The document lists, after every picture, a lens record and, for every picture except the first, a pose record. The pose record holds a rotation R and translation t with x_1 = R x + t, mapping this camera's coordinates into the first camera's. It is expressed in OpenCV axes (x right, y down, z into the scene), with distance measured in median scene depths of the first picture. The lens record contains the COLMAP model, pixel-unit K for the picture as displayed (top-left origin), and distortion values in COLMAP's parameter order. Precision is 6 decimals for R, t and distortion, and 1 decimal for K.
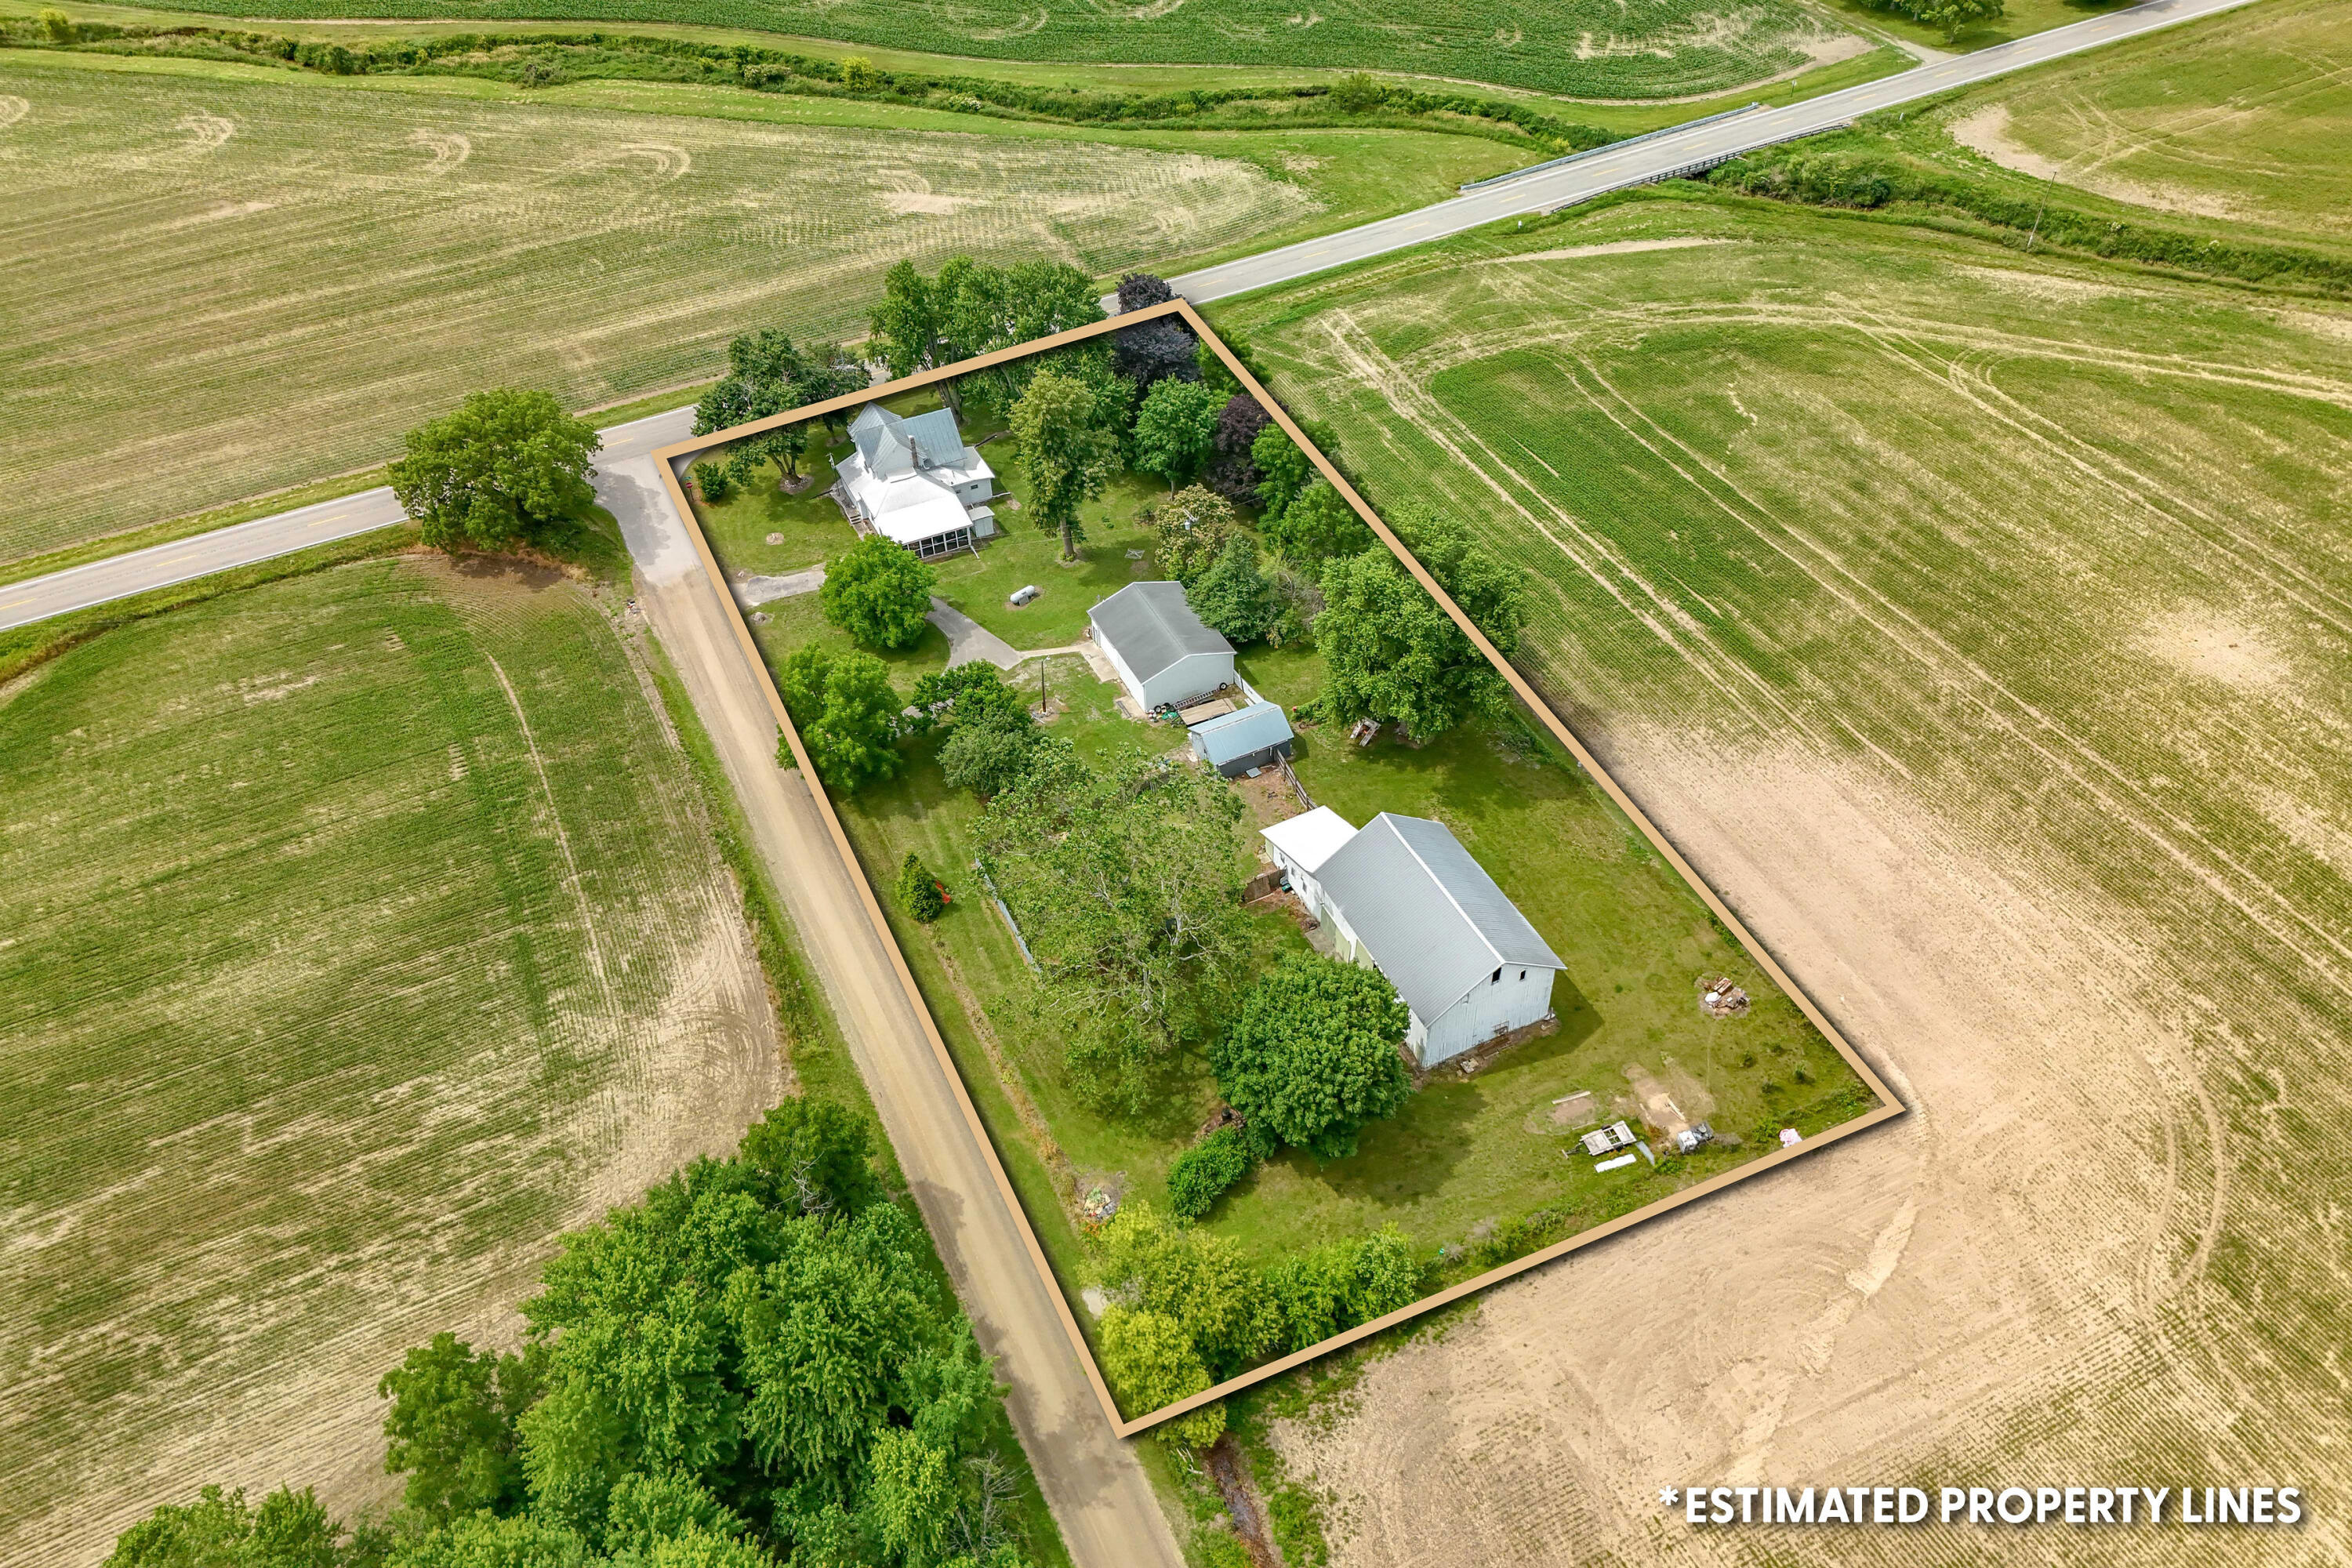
lens RADIAL K [[1769.1, 0, 1178.0], [0, 1769.1, 735.8], [0, 0, 1]] dist [0.073234, -0.058178]
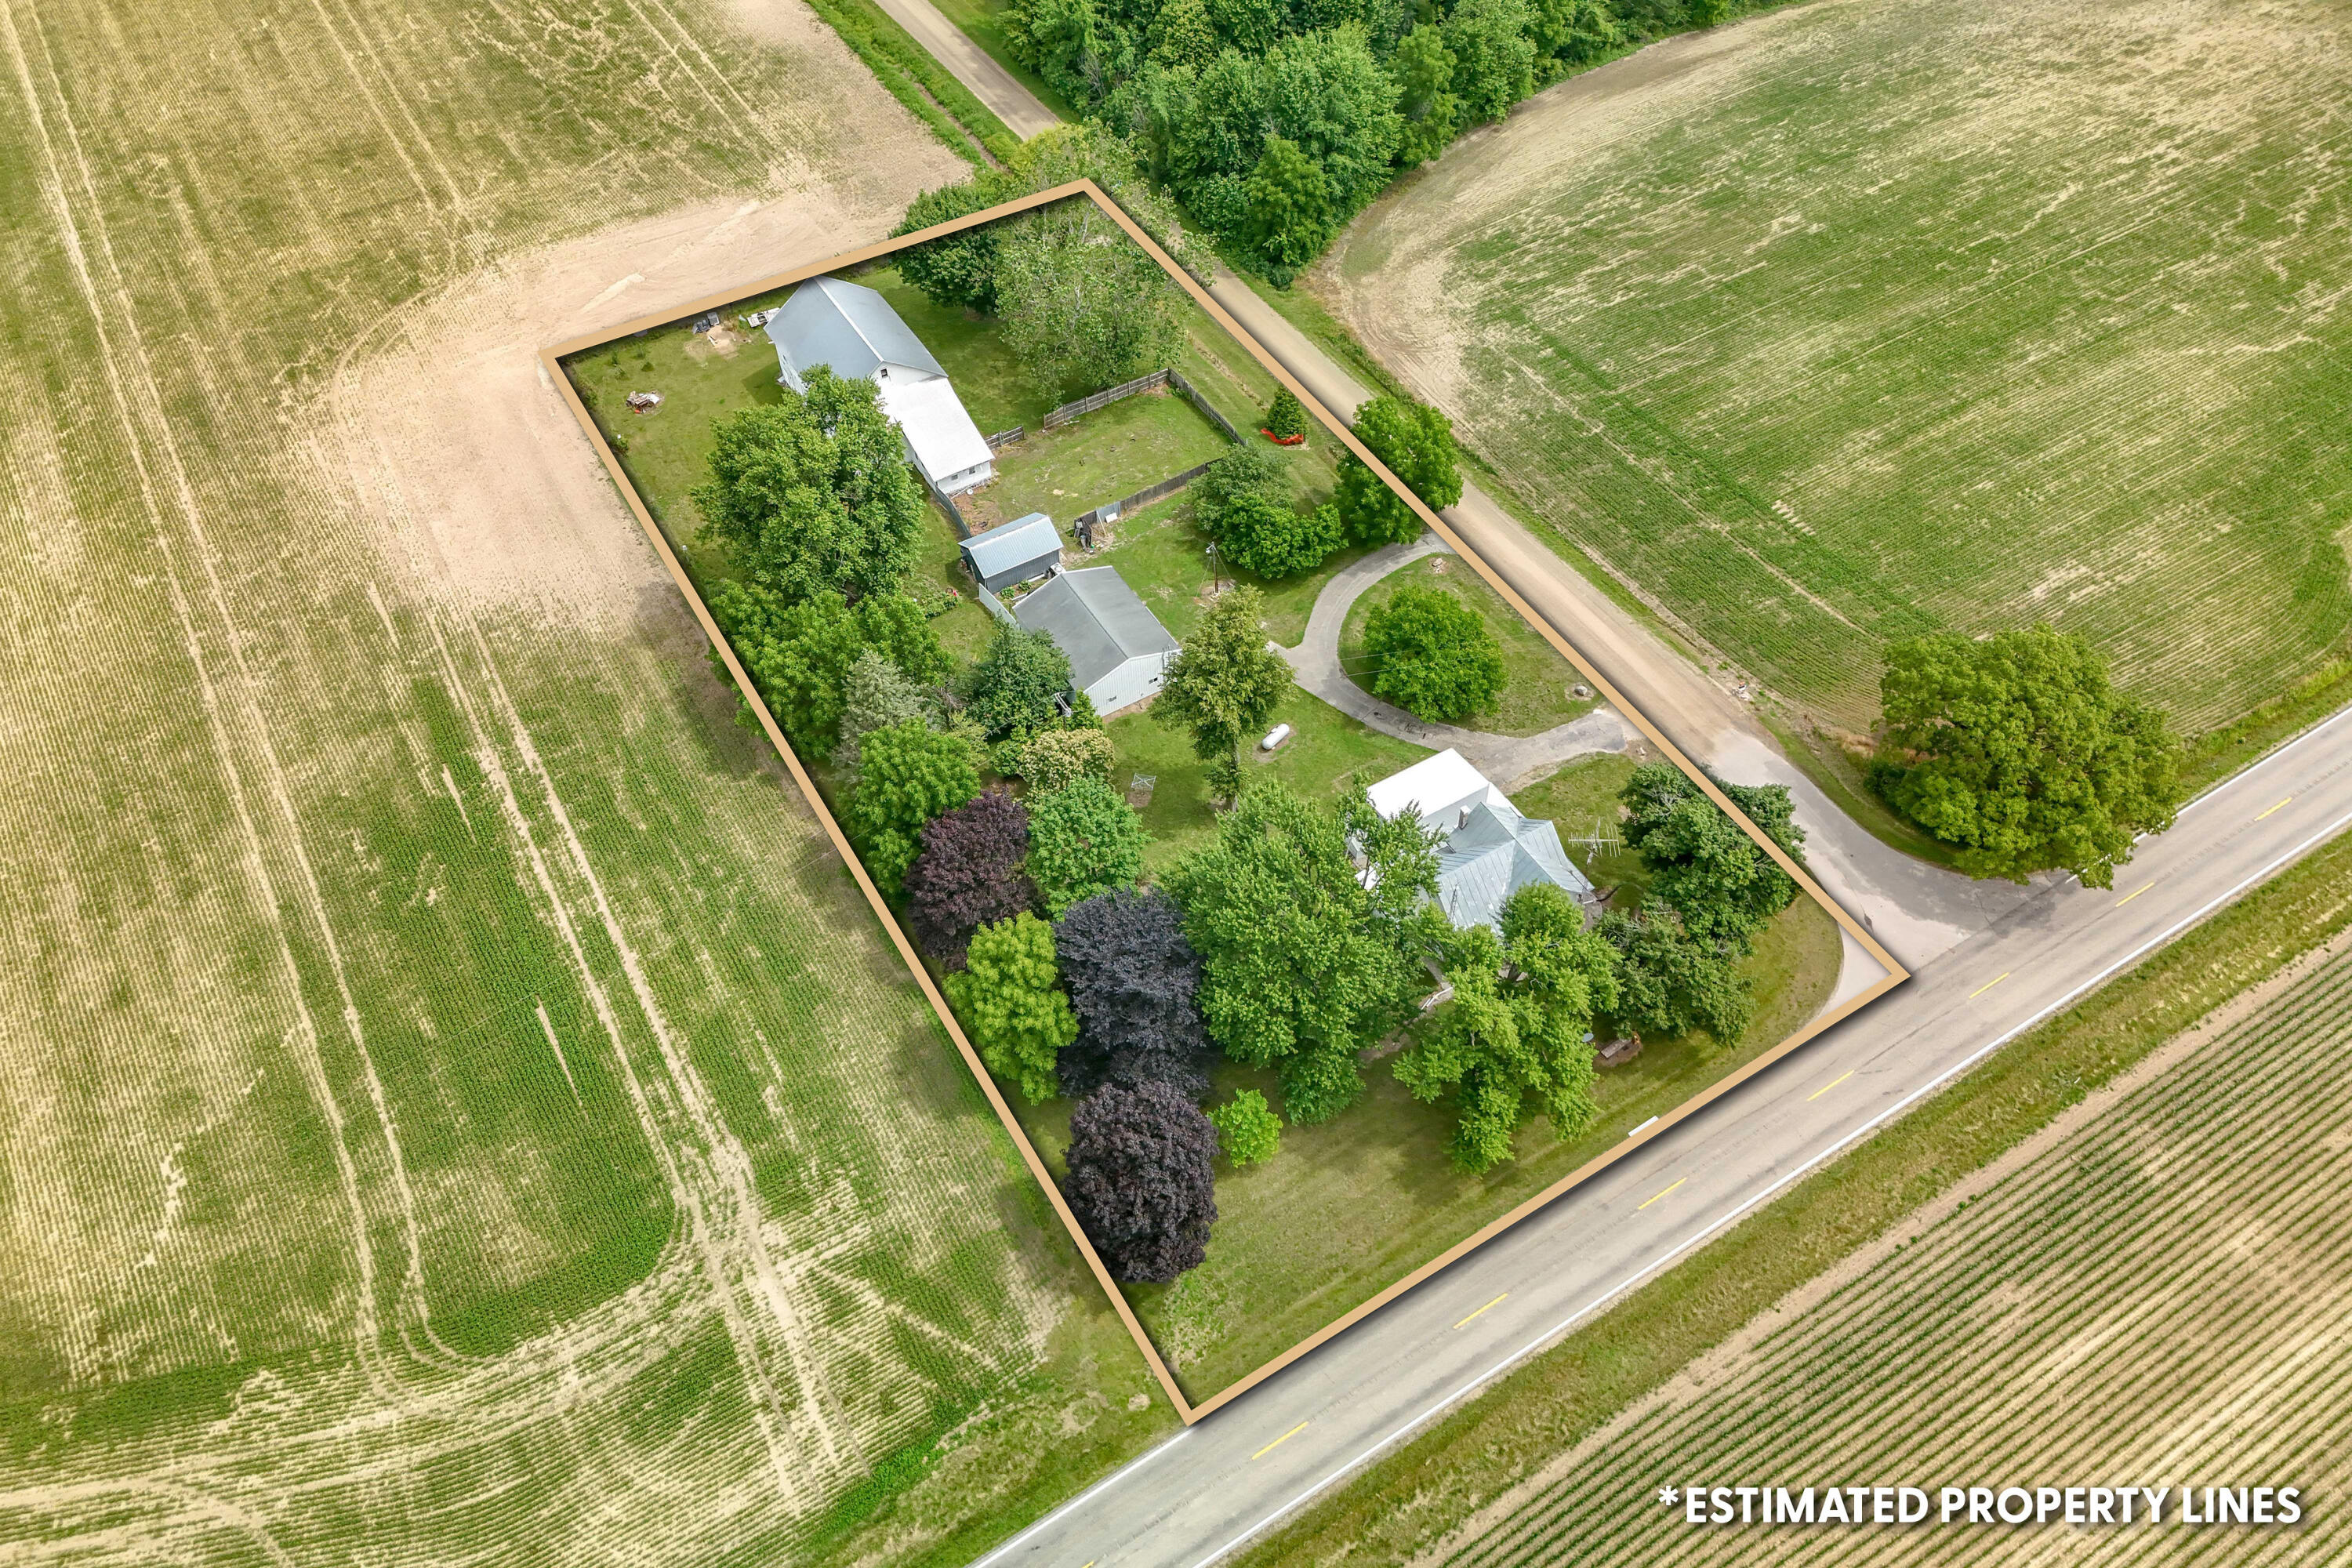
lens RADIAL K [[1768.2, 0, 1186.4], [0, 1768.2, 681.8], [0, 0, 1]] dist [0.069388, -0.050514]
pose [[-0.994599, 0.102577, -0.015804, -0.033036], [-0.013789, 0.020322, 0.999698, -0.820364], [0.102868, 0.994517, -0.018797, 0.900311]]
